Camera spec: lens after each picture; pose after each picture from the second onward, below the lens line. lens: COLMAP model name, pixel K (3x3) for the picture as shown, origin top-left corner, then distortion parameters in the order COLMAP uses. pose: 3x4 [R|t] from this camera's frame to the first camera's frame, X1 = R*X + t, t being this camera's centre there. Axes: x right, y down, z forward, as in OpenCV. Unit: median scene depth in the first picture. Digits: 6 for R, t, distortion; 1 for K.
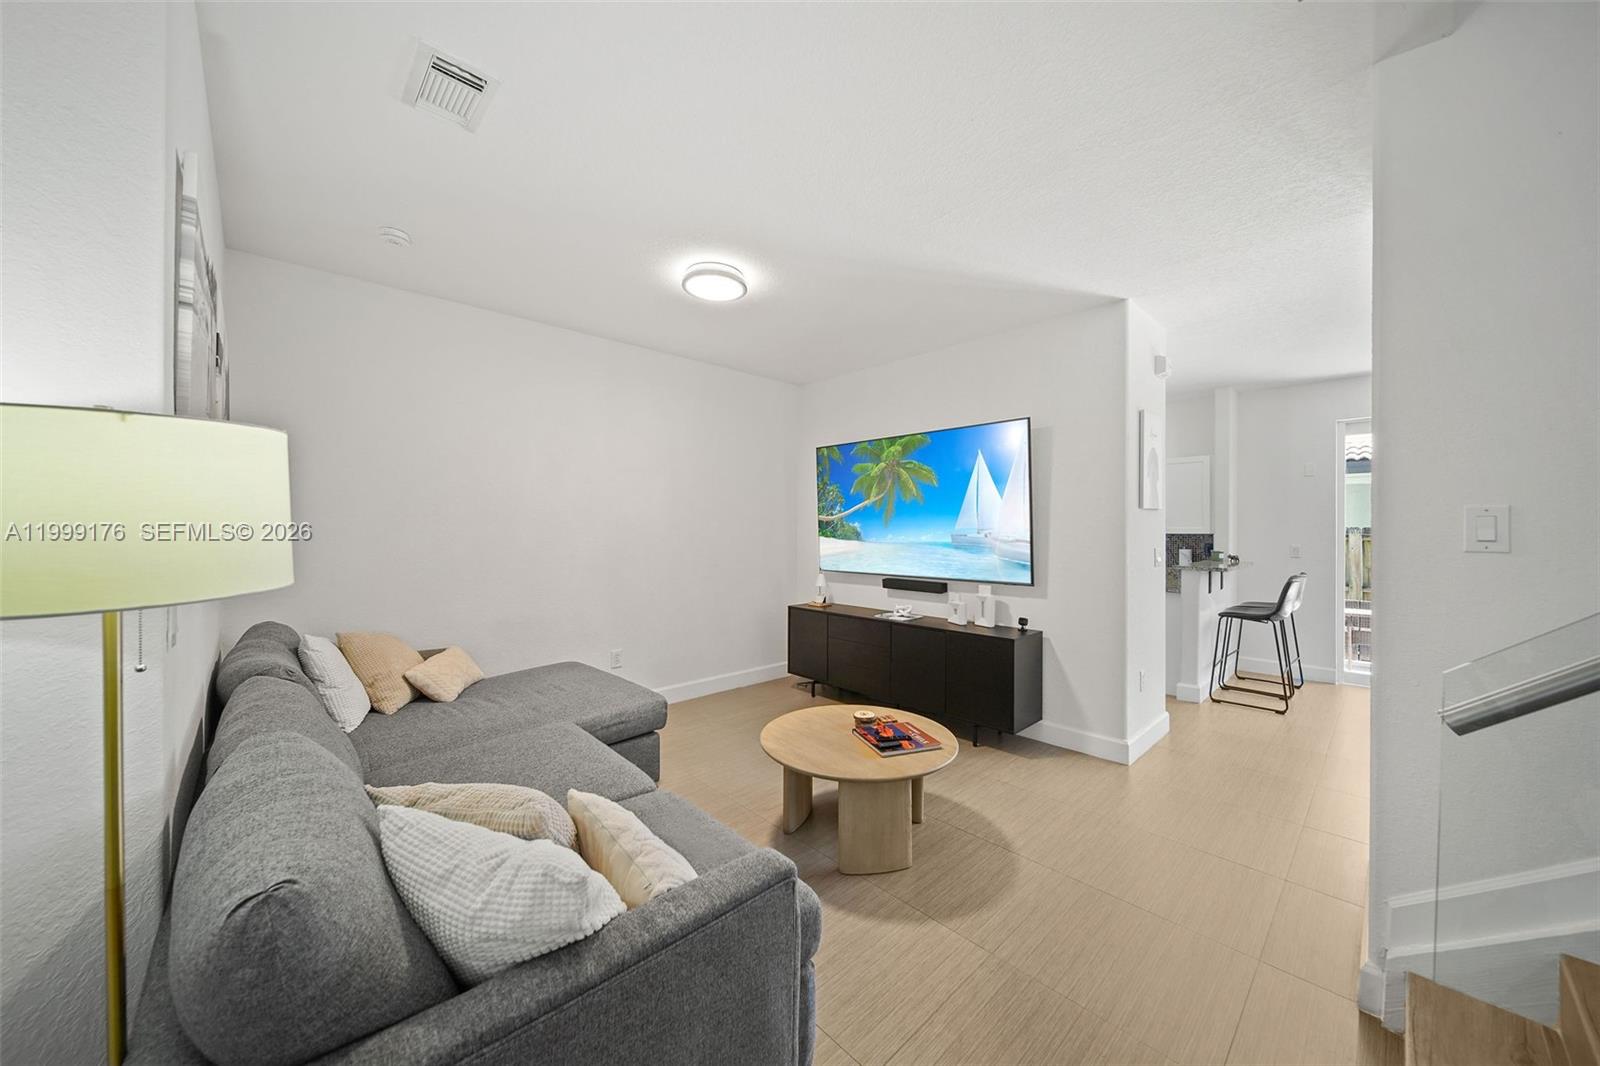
lens RADIAL K [[571.4, 0, 797.7], [0, 571.4, 531.9], [0, 0, 1]] dist [0.001210, -0.001962]
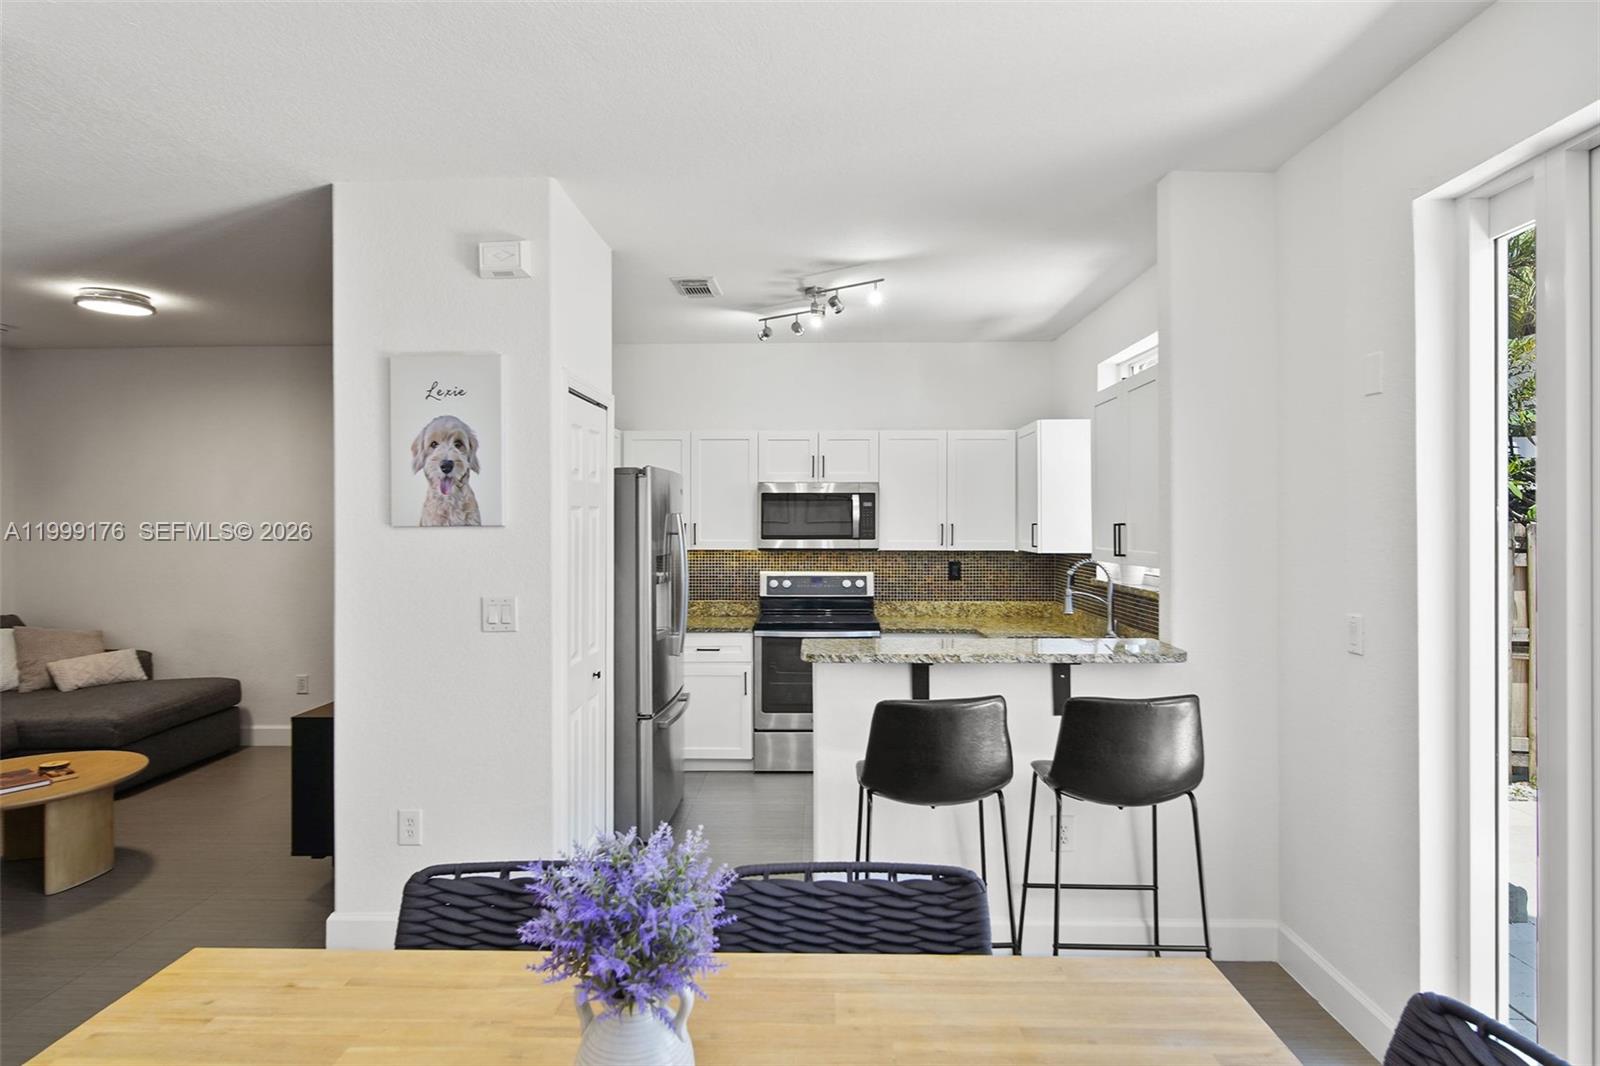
lens RADIAL K [[872.7, 0, 804.0], [0, 872.7, 517.6], [0, 0, 1]] dist [-0.000949, -0.004001]
pose [[0.714881, -0.014196, -0.699102, 1.816268], [0.002475, 0.999839, -0.017772, -0.035834], [0.699241, 0.010974, 0.714801, 0.783557]]
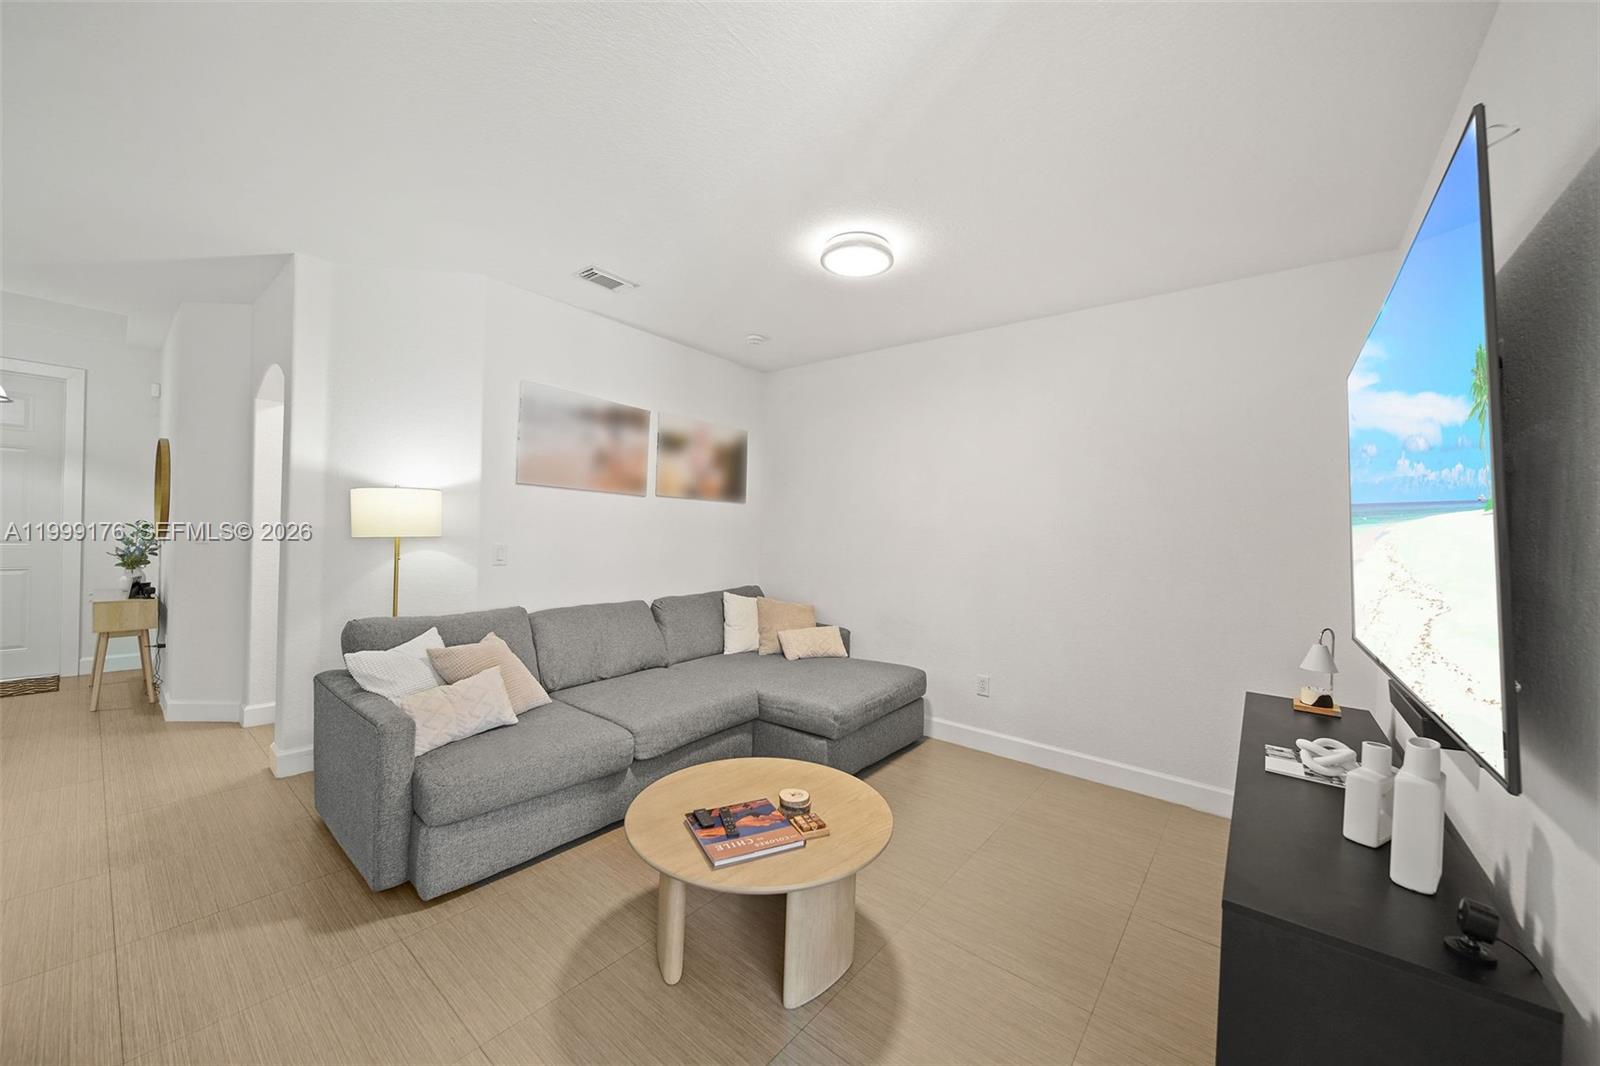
lens RADIAL K [[571.4, 0, 801.9], [0, 571.4, 540.6], [0, 0, 1]] dist [0.001210, -0.001962]
pose [[0.140964, 0.012277, -0.989939, 0.752734], [-0.042727, 0.999067, 0.006306, 0.001898], [0.989092, 0.041408, 0.141357, 0.834643]]
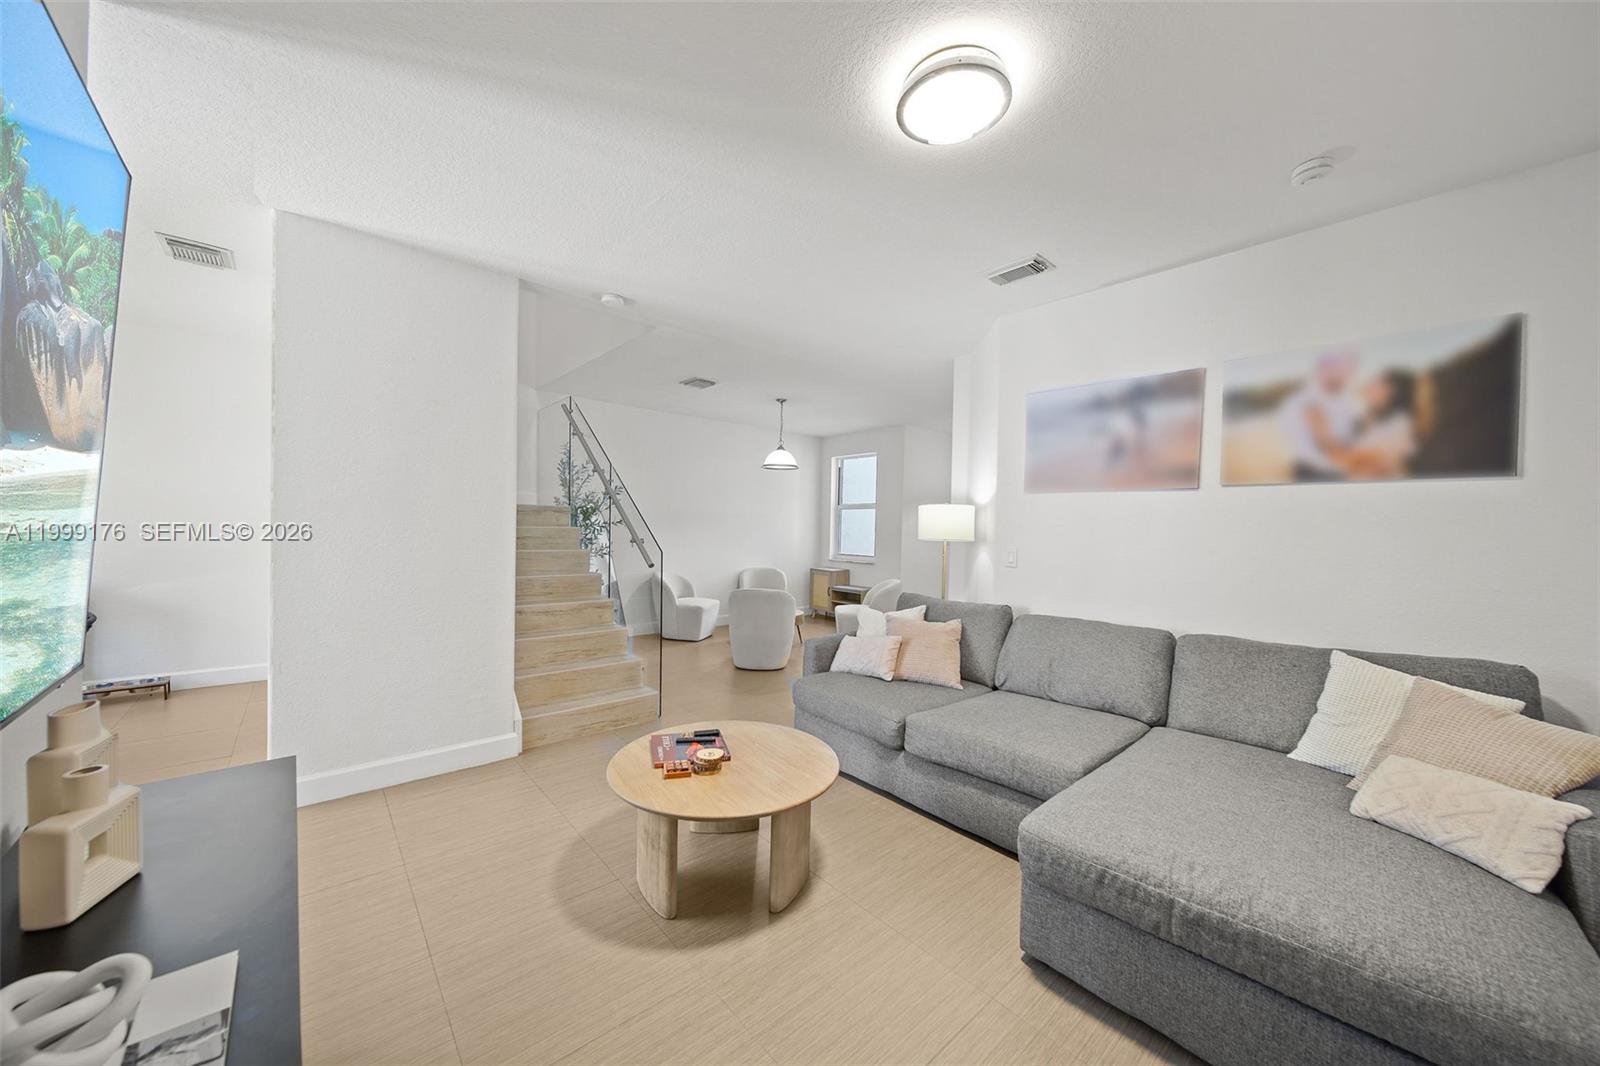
lens RADIAL K [[571.4, 0, 807.2], [0, 571.4, 535.8], [0, 0, 1]] dist [0.001210, -0.001962]
pose [[-0.999280, -0.031159, 0.021663, -0.020987], [-0.030645, 0.999250, 0.023656, -0.001234], [-0.022383, 0.022975, -0.999485, 1.650277]]
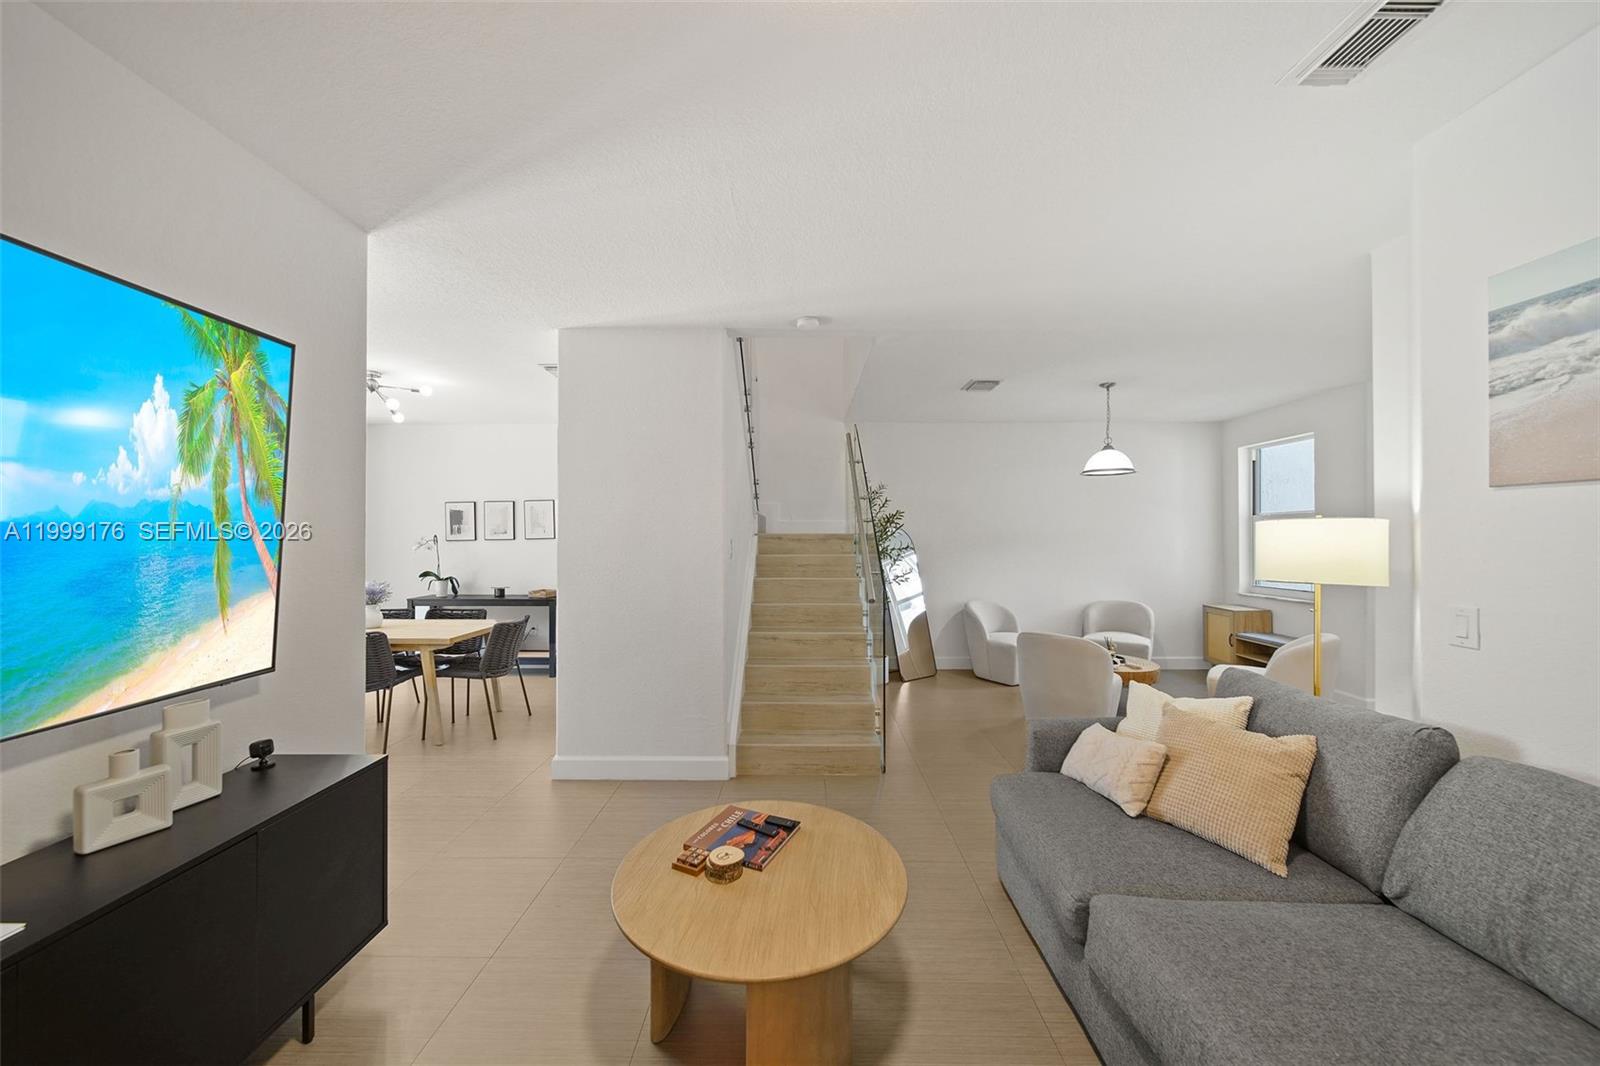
lens RADIAL K [[571.4, 0, 799.8], [0, 571.4, 536.4], [0, 0, 1]] dist [0.001210, -0.001962]
pose [[-0.719744, -0.007501, 0.694199, -0.351556], [-0.000995, 0.999952, 0.009773, -0.036420], [-0.694239, 0.006343, -0.719717, 1.298808]]
